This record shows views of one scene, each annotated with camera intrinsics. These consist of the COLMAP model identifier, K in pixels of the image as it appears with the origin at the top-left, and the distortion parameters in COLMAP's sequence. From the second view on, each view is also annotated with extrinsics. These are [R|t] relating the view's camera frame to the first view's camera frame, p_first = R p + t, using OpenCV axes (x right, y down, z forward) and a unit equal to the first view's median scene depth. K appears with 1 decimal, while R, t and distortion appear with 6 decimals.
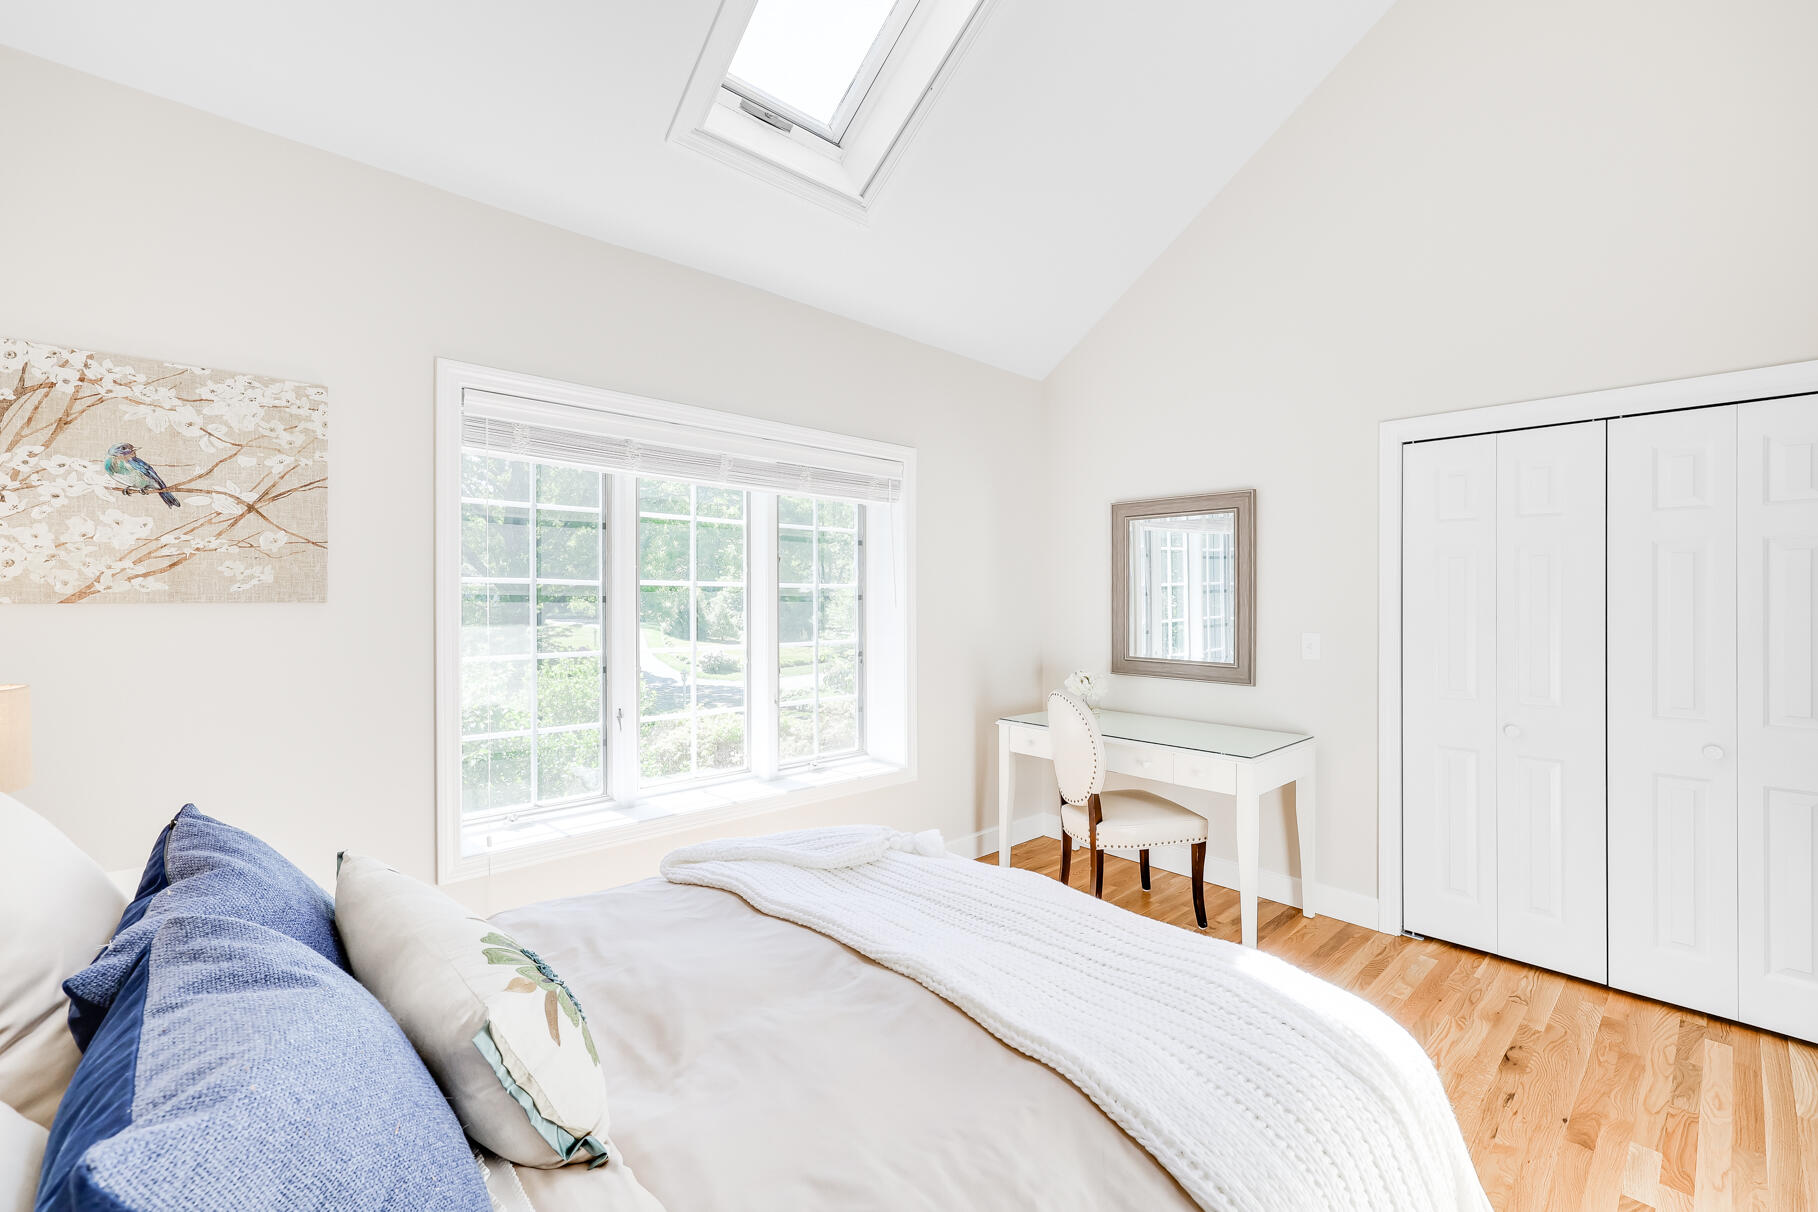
lens RADIAL K [[756.0, 0, 909.0], [0, 756.0, 606.0], [0, 0, 1]] dist [0.000702, 0.000125]
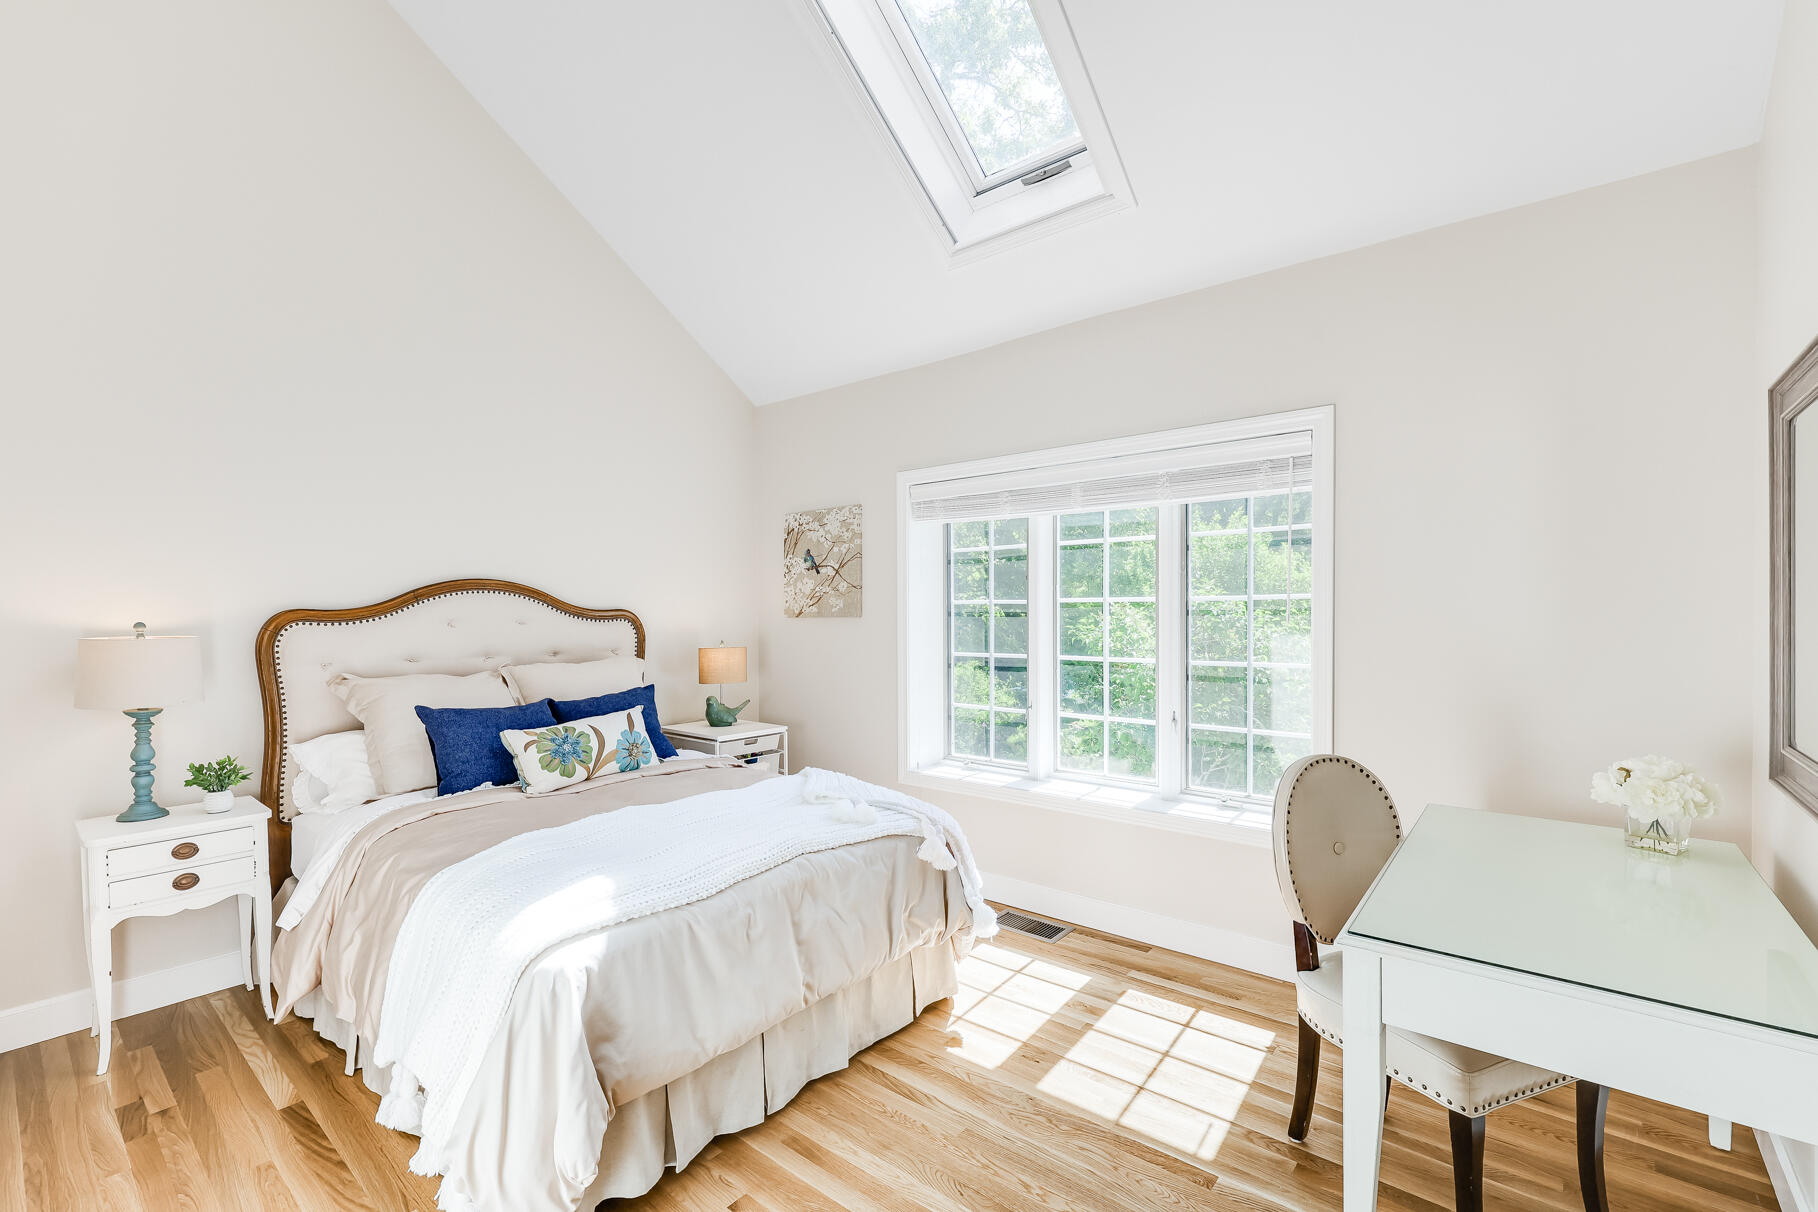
lens RADIAL K [[756.0, 0, 909.0], [0, 756.0, 606.0], [0, 0, 1]] dist [0.000702, 0.000125]
pose [[0.131433, -0.014486, -0.991219, 1.216609], [0.001490, 0.999895, -0.014415, -0.004983], [0.991324, 0.000417, 0.131441, 0.928366]]
